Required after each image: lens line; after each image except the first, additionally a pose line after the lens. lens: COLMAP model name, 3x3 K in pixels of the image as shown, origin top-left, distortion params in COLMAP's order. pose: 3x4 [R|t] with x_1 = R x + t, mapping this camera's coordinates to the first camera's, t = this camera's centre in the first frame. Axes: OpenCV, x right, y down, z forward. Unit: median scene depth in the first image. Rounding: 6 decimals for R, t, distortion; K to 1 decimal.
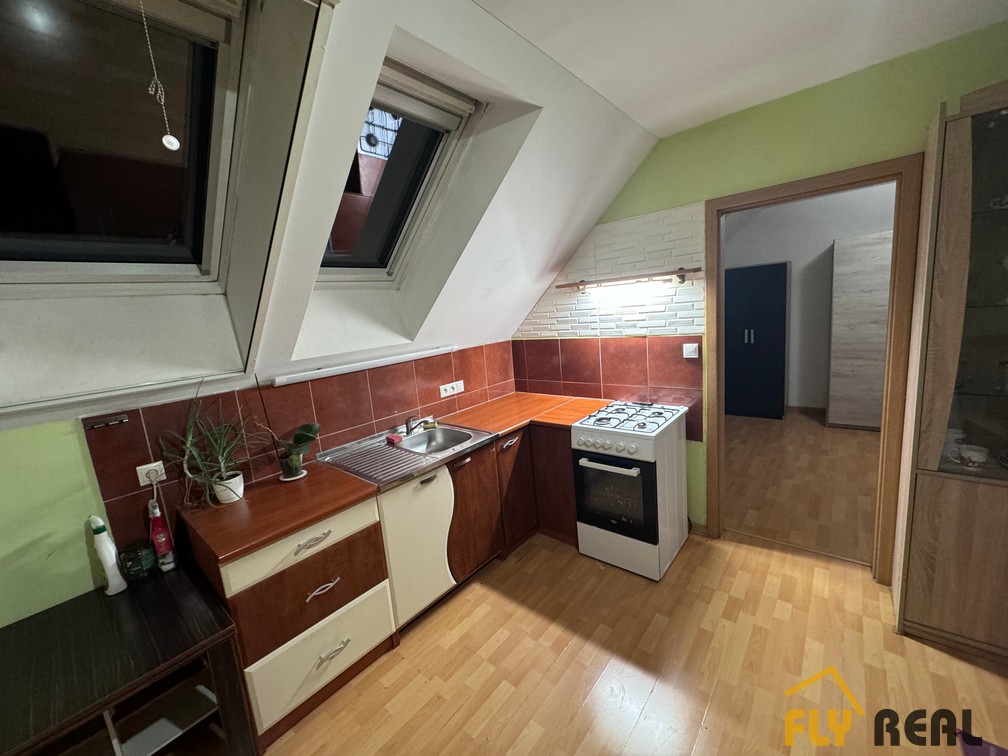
lens RADIAL K [[399.4, 0, 504.0], [0, 399.4, 376.2], [0, 0, 1]] dist [0.000082, 0.000161]
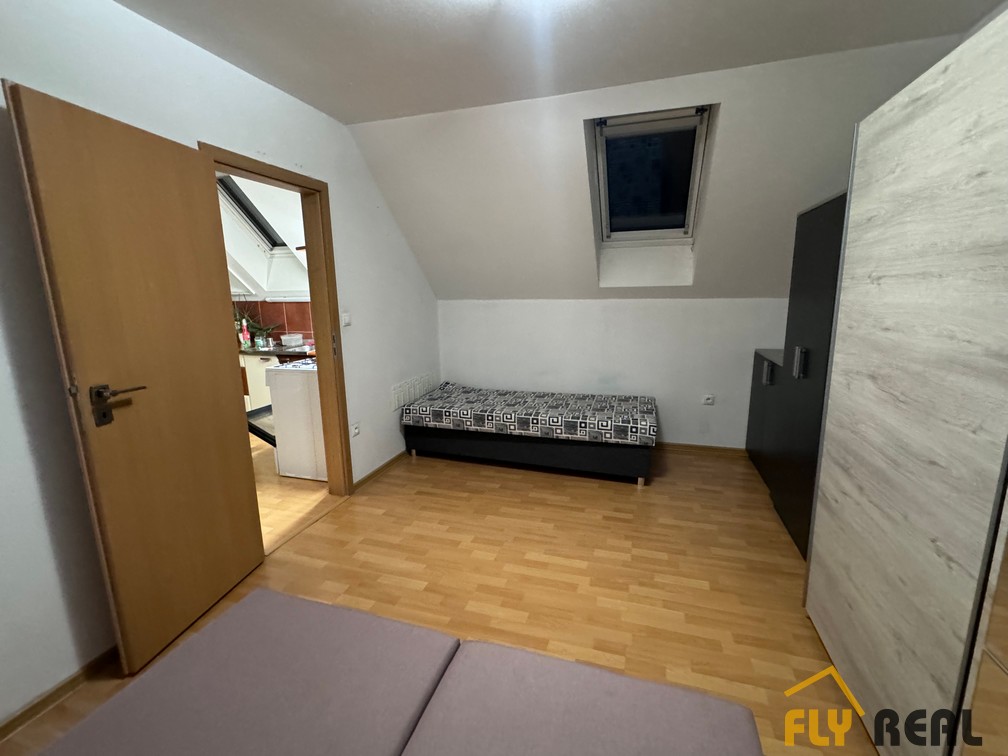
lens RADIAL K [[450.9, 0, 503.5], [0, 450.9, 374.8], [0, 0, 1]] dist [-0.001583, -0.000503]
pose [[0.393735, 0.255086, -0.883122, 1.999181], [-0.173755, 0.964059, 0.200997, -0.278851], [0.902653, 0.074307, 0.423906, 1.016556]]
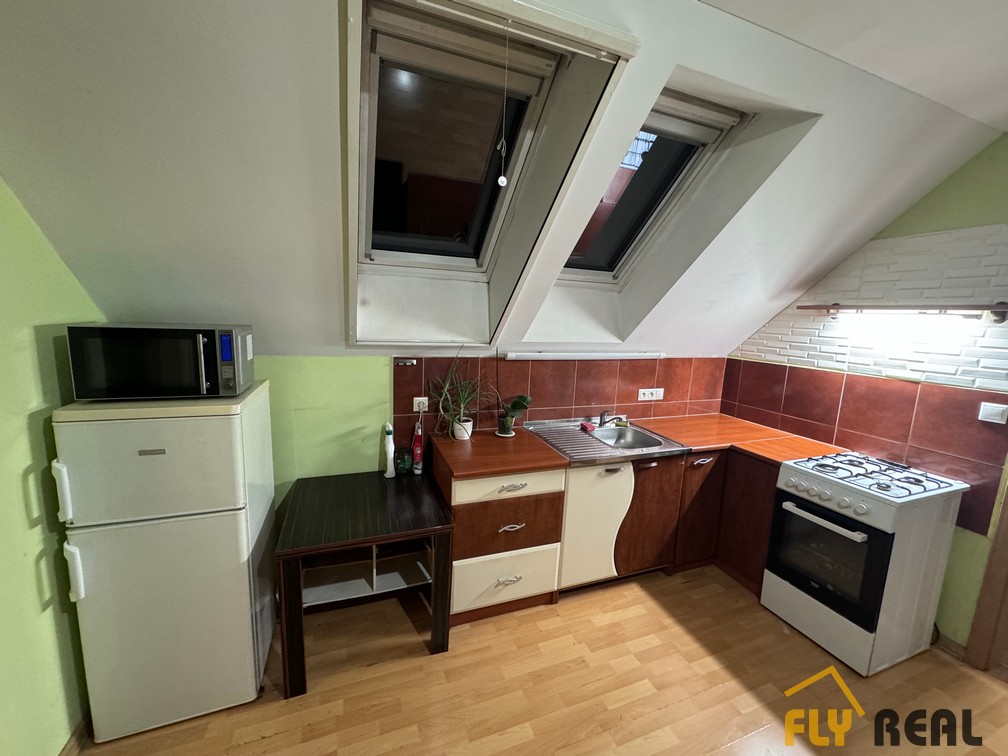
lens RADIAL K [[399.4, 0, 504.2], [0, 399.4, 375.9], [0, 0, 1]] dist [0.000082, 0.000161]
pose [[0.870001, 0.195761, -0.452522, -0.005760], [-0.197523, 0.979315, 0.043900, 0.018695], [0.451755, 0.051191, 0.890672, -0.094298]]
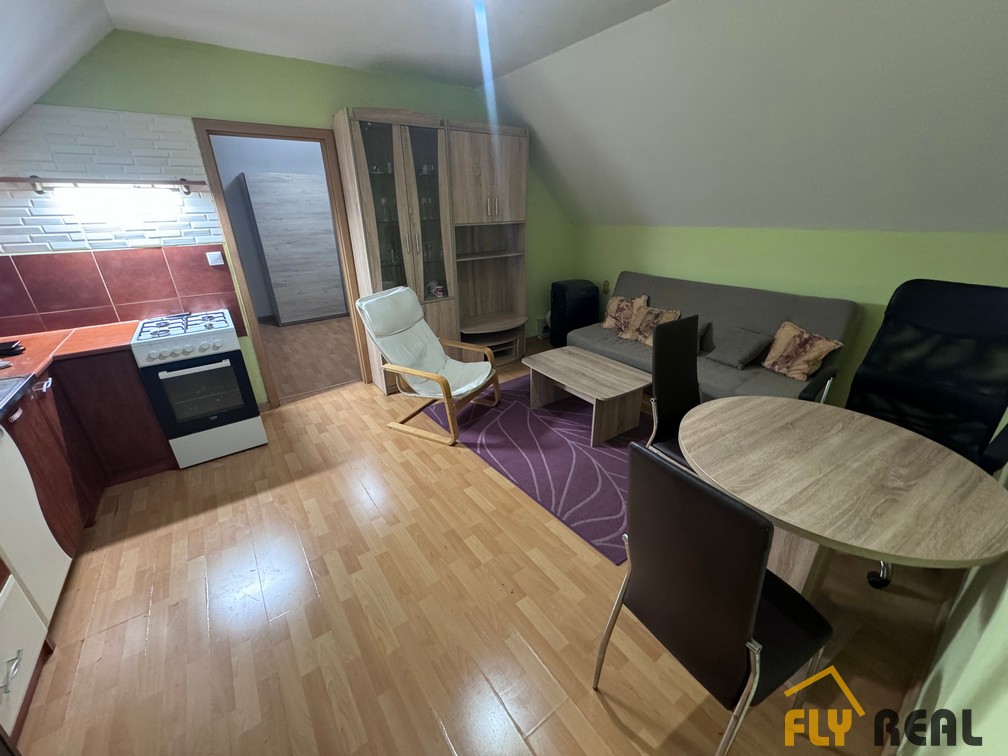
lens RADIAL K [[399.4, 0, 504.0], [0, 399.4, 375.1], [0, 0, 1]] dist [0.000082, 0.000161]
pose [[0.235665, -0.296961, 0.925352, -0.546819], [0.159411, 0.951086, 0.264621, 0.091879], [-0.958671, 0.085150, 0.271476, -0.082928]]
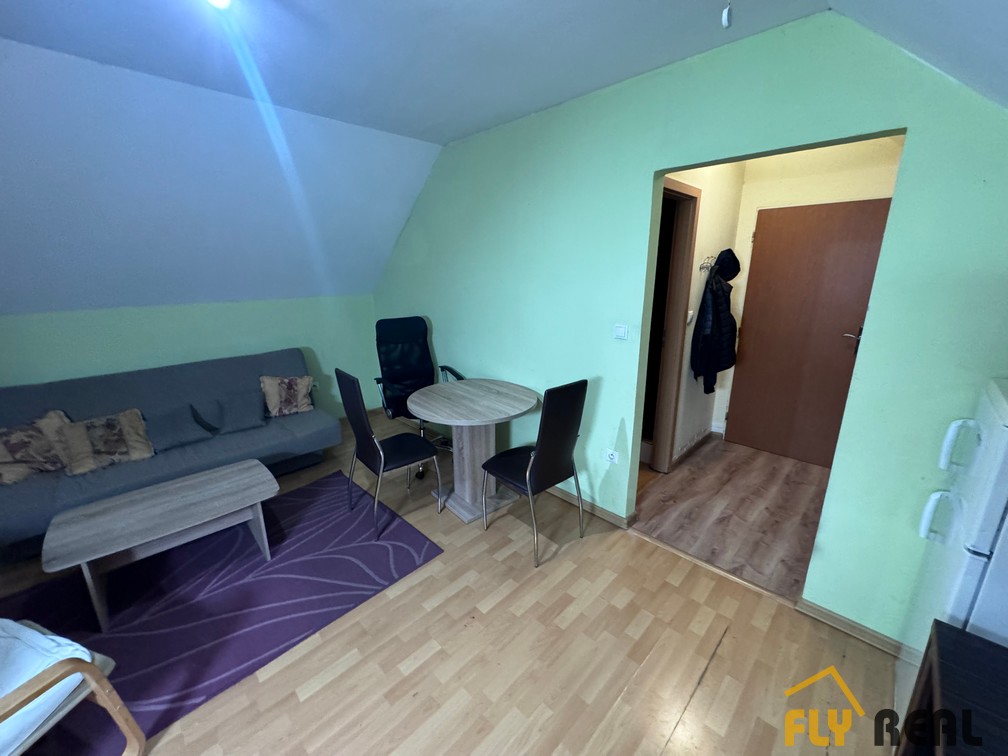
lens RADIAL K [[399.4, 0, 502.8], [0, 399.4, 376.1], [0, 0, 1]] dist [0.000082, 0.000161]
pose [[-0.991881, 0.074493, 0.103065, -0.140746], [0.110344, 0.907026, 0.406359, -0.102740], [-0.063212, 0.414433, -0.907882, 0.699603]]
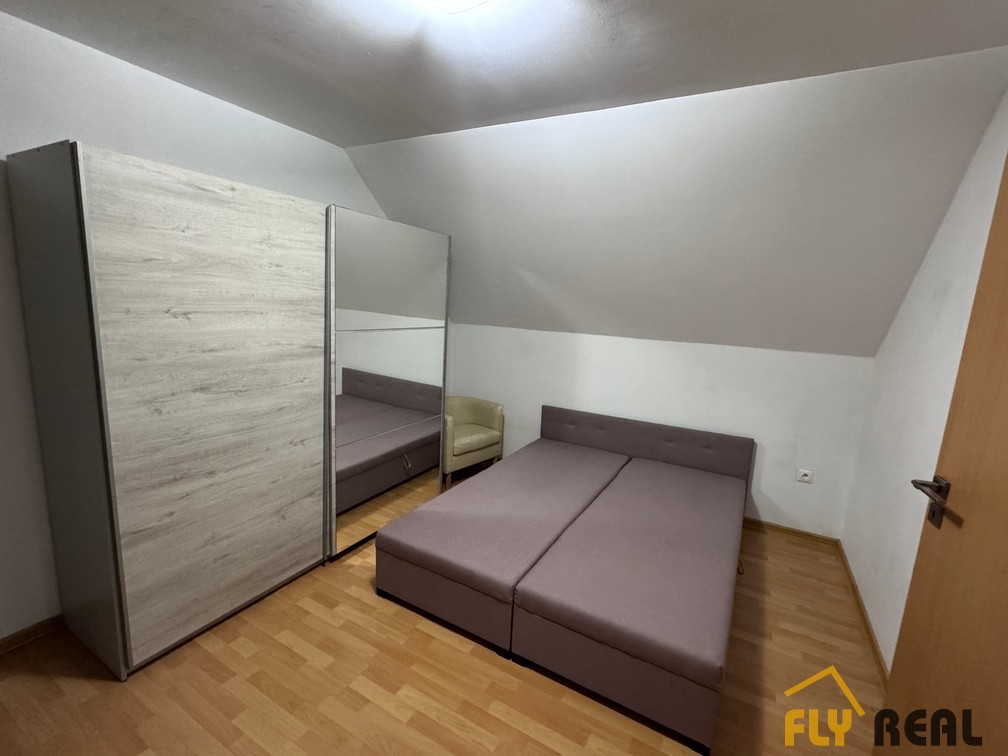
lens RADIAL K [[450.9, 0, 504.0], [0, 450.9, 377.9], [0, 0, 1]] dist [-0.001583, -0.000503]
pose [[-0.196704, -0.082238, 0.977008, 0.716760], [0.132932, 0.985038, 0.109677, -0.275012], [-0.971410, 0.151450, -0.182829, 1.373065]]
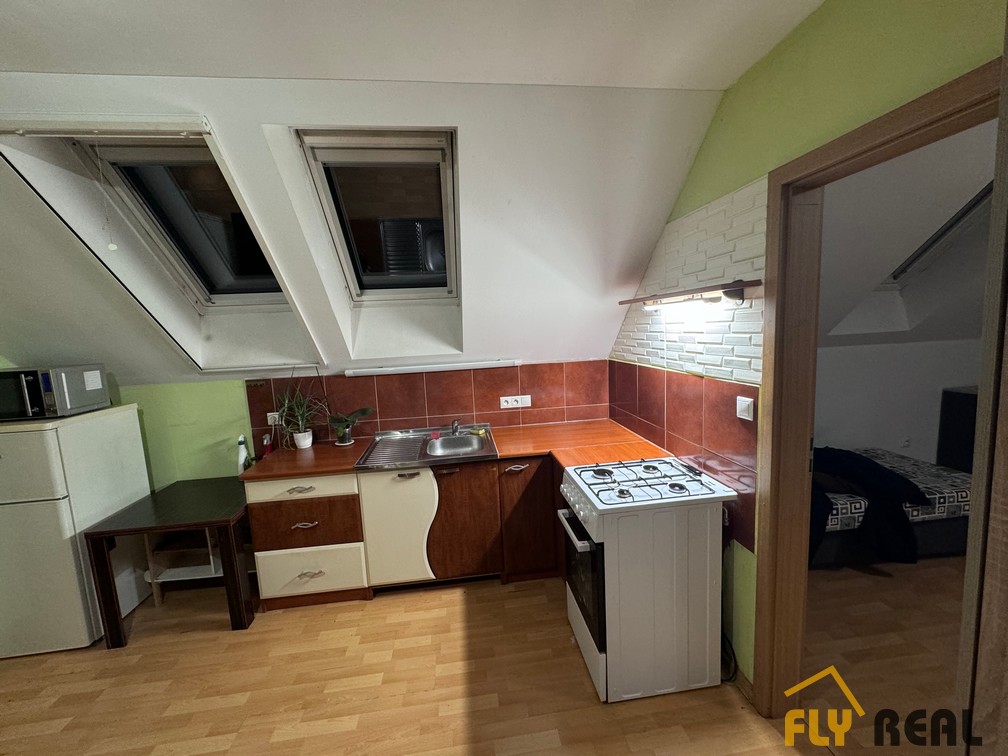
lens RADIAL K [[399.4, 0, 503.7], [0, 399.4, 375.9], [0, 0, 1]] dist [0.000082, 0.000161]
pose [[0.736516, 0.133475, -0.663120, 0.663569], [-0.131555, 0.989884, 0.053131, -0.108268], [0.663504, 0.048105, 0.746625, 0.285711]]
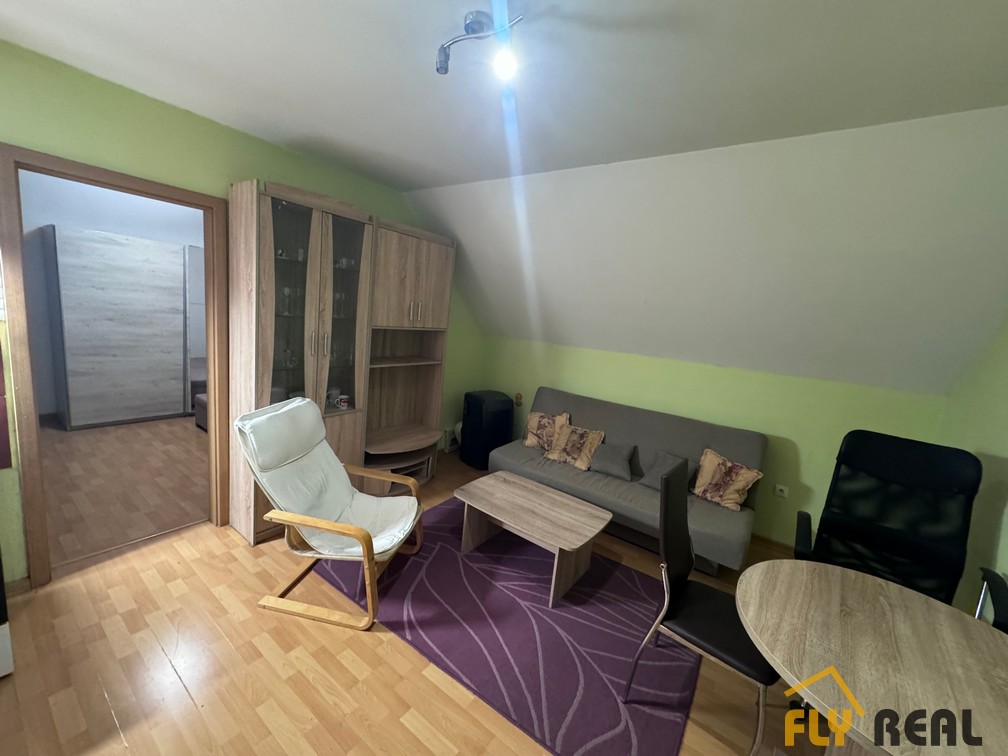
lens RADIAL K [[399.4, 0, 503.7], [0, 399.4, 375.7], [0, 0, 1]] dist [0.000082, 0.000161]
pose [[-0.090853, -0.072875, 0.993194, -0.348773], [0.075782, 0.993921, 0.079860, 0.006108], [-0.992977, 0.082522, -0.084778, 0.162584]]
